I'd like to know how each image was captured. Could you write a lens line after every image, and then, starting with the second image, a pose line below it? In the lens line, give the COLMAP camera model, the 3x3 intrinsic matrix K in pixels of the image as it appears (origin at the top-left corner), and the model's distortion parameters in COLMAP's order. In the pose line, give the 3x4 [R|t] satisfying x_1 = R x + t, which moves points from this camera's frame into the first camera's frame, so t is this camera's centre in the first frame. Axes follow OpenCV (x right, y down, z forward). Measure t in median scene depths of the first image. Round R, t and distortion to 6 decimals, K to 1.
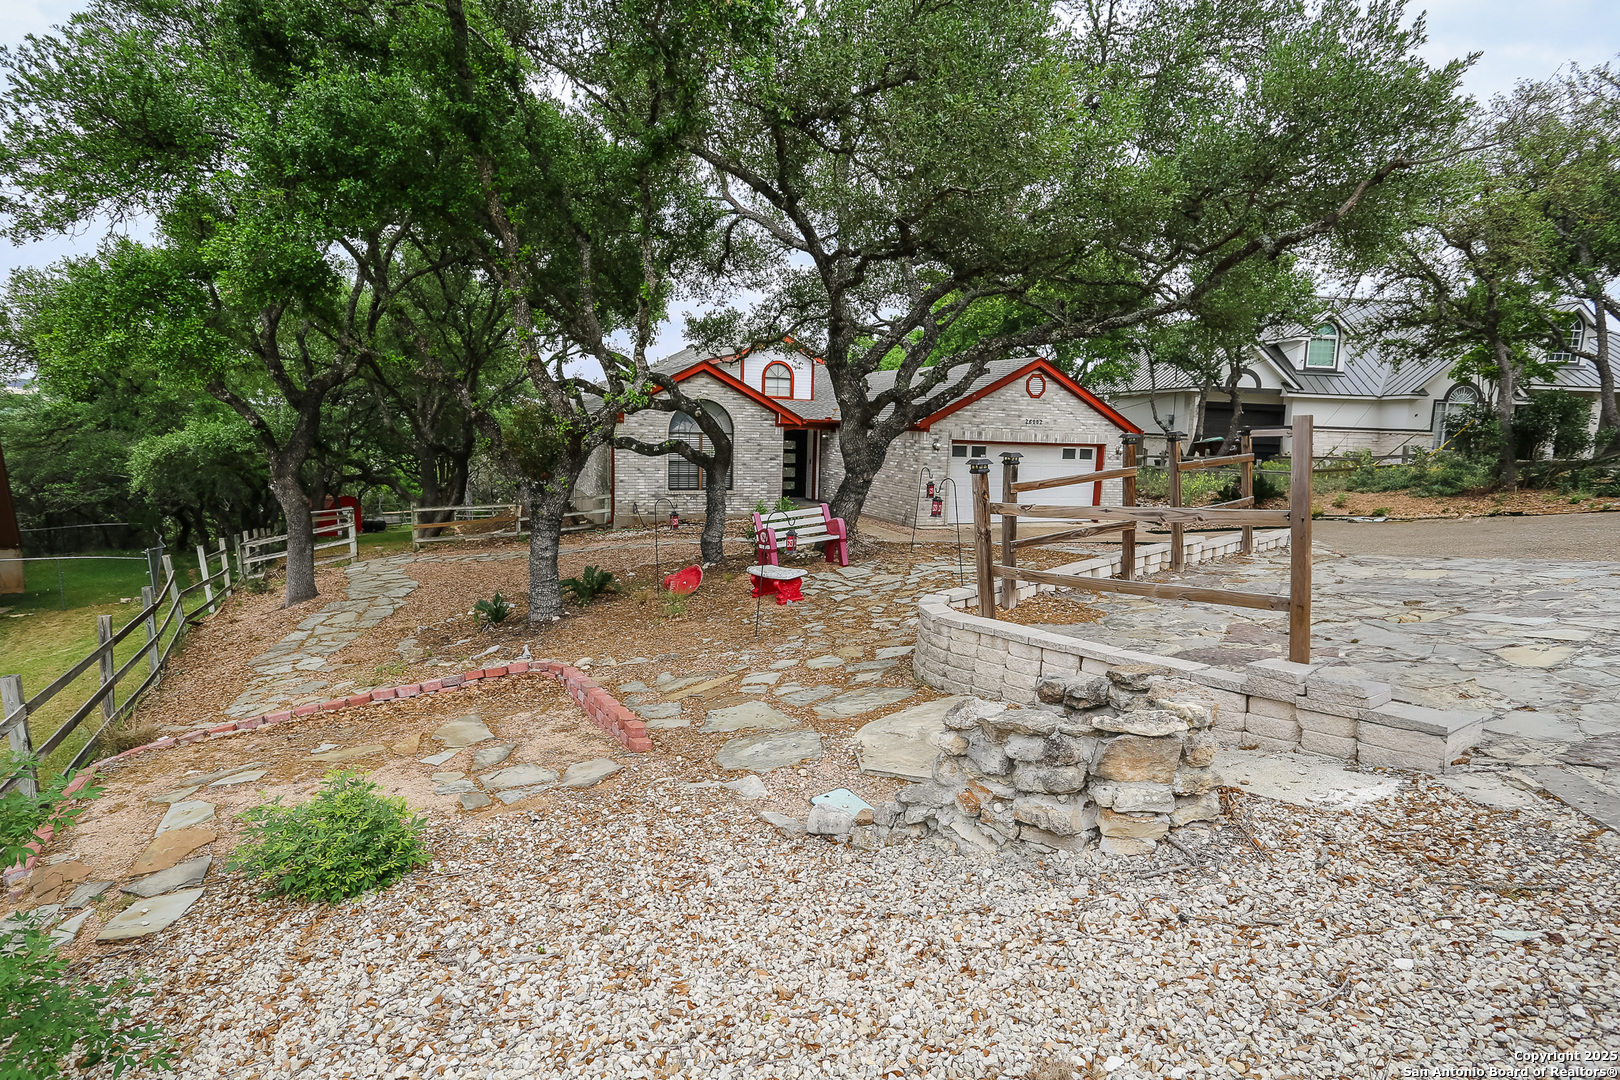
lens RADIAL K [[814.4, 0, 798.7], [0, 814.4, 547.0], [0, 0, 1]] dist [-0.079433, 0.035836]
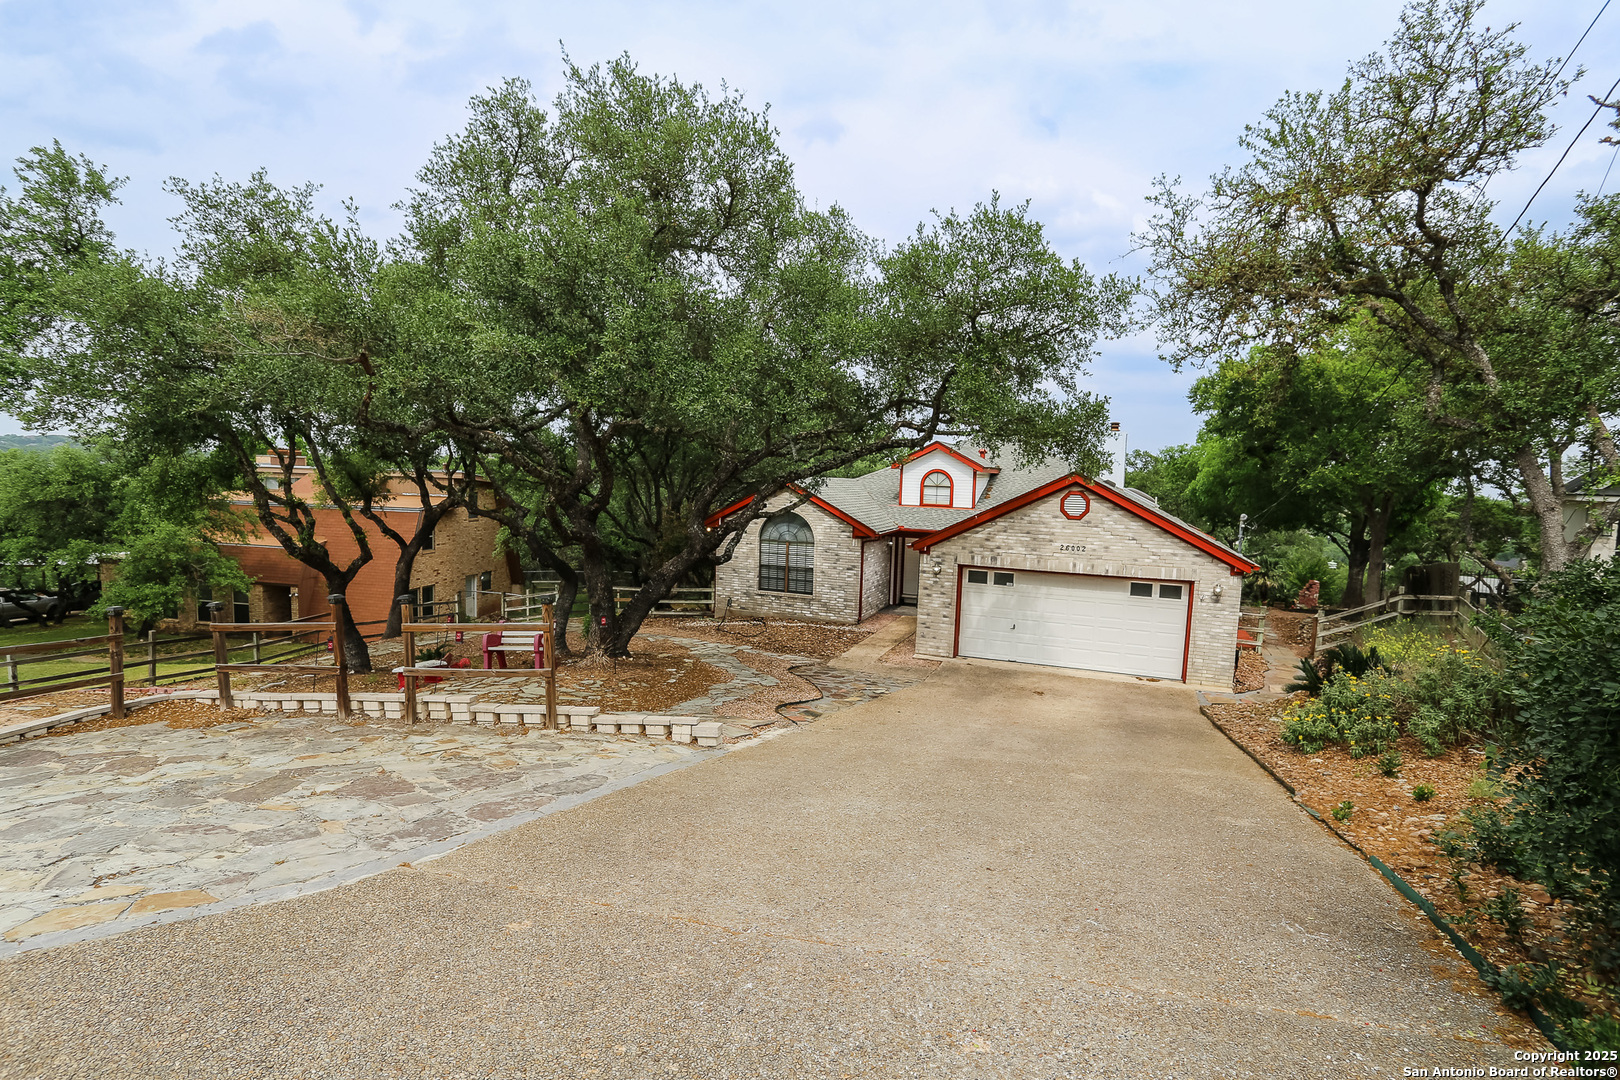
lens RADIAL K [[814.4, 0, 798.7], [0, 814.4, 547.0], [0, 0, 1]] dist [-0.079433, 0.035836]
pose [[0.715918, 0.056866, -0.695865, 0.648398], [-0.116199, 0.992482, -0.038441, -0.089148], [0.688447, 0.108380, 0.717144, 0.206398]]
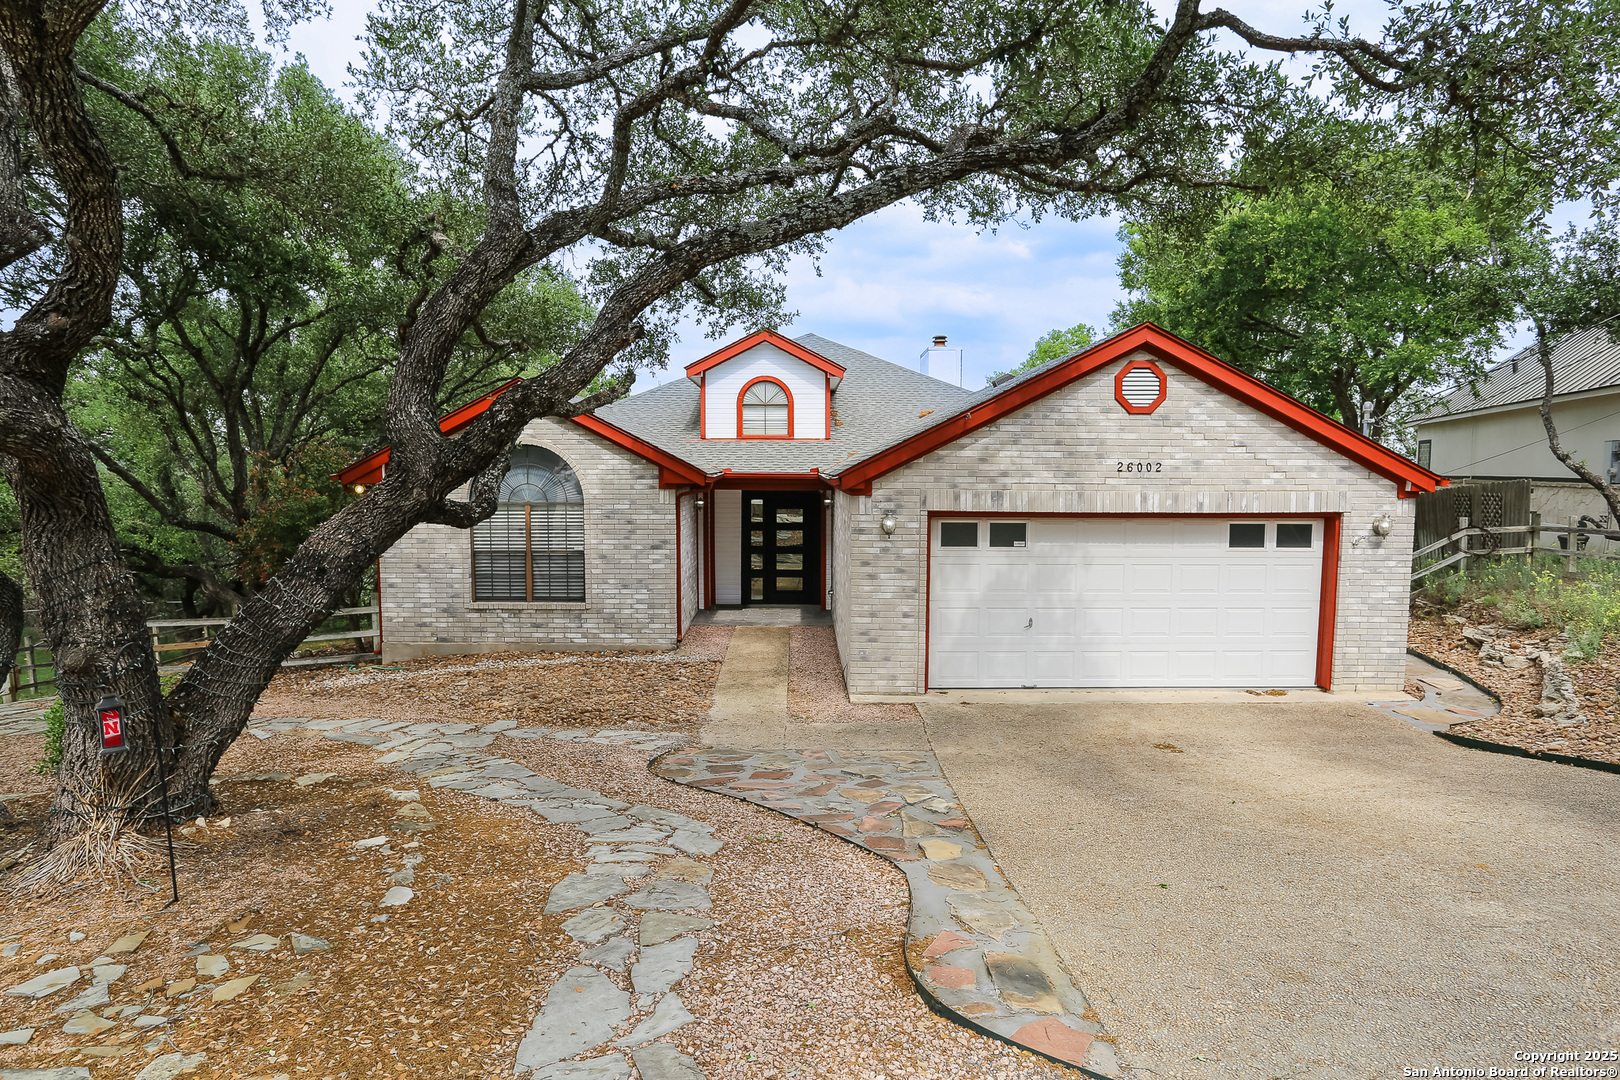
lens RADIAL K [[953.0, 0, 804.0], [0, 953.0, 545.0], [0, 0, 1]] dist [-0.068899, 0.044631]
pose [[0.930937, 0.002424, -0.365173, 0.301428], [-0.030733, 0.996951, -0.071729, -0.066429], [0.363885, 0.077998, 0.928172, 0.435188]]
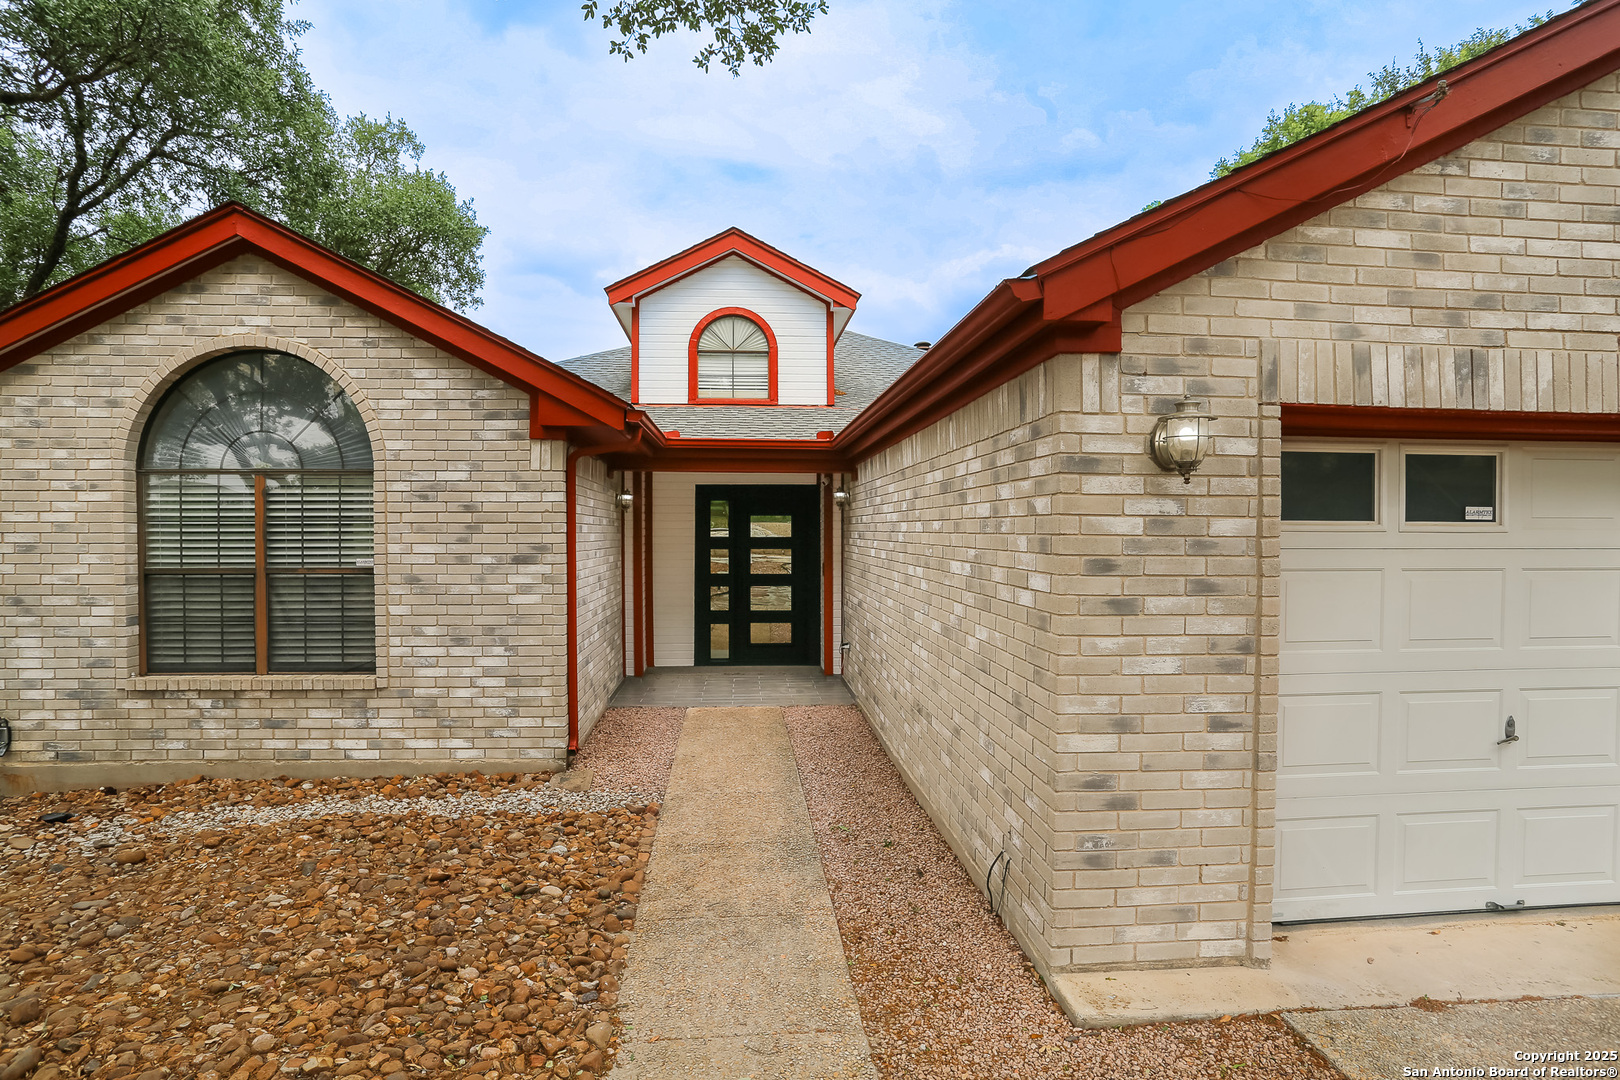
lens RADIAL K [[814.4, 0, 798.7], [0, 814.4, 547.0], [0, 0, 1]] dist [-0.079433, 0.035836]
pose [[0.953979, -0.024427, -0.298876, 0.135841], [-0.017355, 0.990509, -0.136346, -0.077771], [0.299370, 0.135258, 0.944501, 0.778324]]
